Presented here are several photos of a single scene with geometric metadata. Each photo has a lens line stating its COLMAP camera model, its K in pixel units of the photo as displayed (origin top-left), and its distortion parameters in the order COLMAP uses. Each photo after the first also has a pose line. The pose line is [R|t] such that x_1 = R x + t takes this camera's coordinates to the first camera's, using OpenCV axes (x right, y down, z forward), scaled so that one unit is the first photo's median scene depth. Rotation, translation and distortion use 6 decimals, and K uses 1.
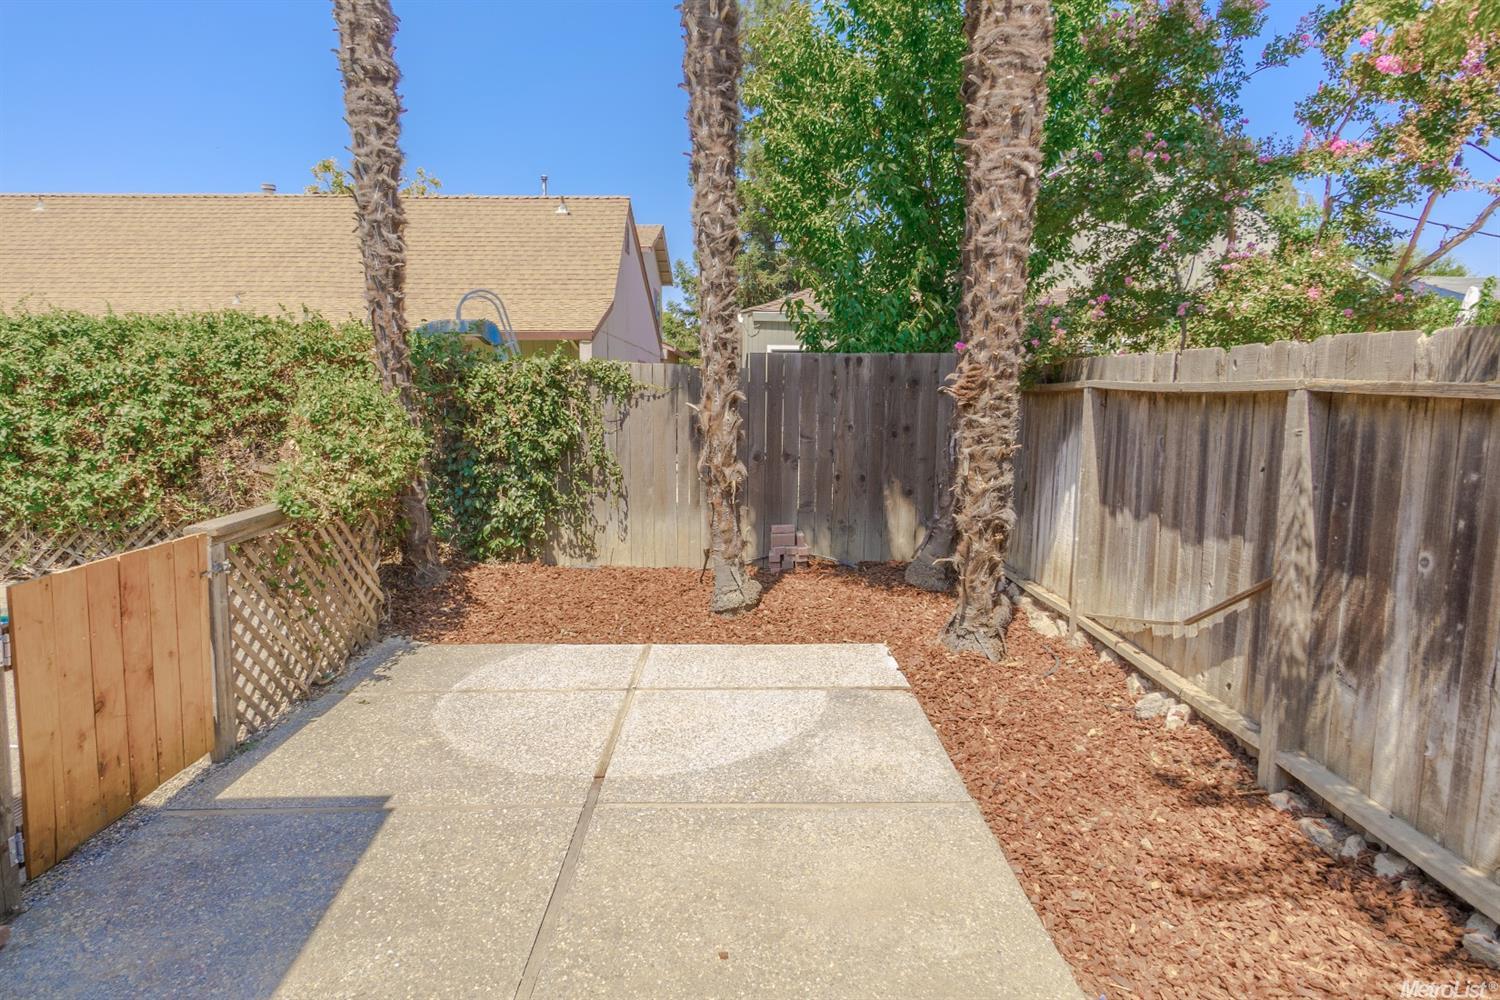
lens RADIAL K [[828.2, 0, 750.0], [0, 828.2, 500.0], [0, 0, 1]] dist [-0.002346, -0.001001]
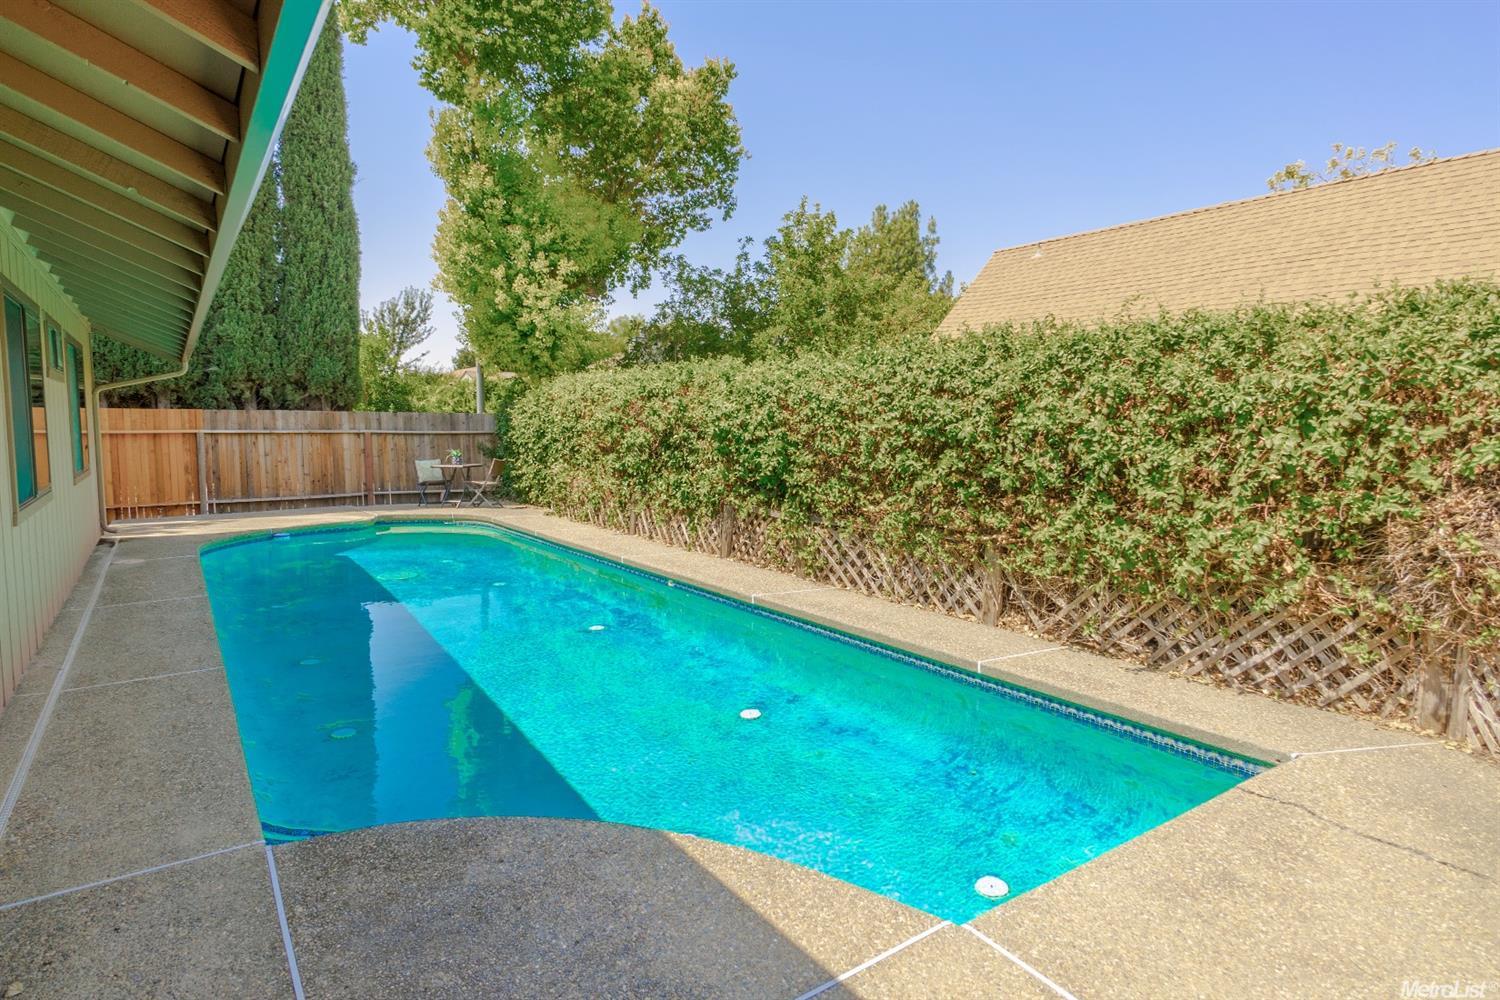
lens RADIAL K [[828.2, 0, 750.0], [0, 828.2, 500.0], [0, 0, 1]] dist [-0.002346, -0.001001]
pose [[0.572049, 0.074373, -0.816841, -0.439097], [-0.111863, 0.993650, 0.012131, -0.021239], [0.812556, 0.084435, 0.576736, 0.263750]]
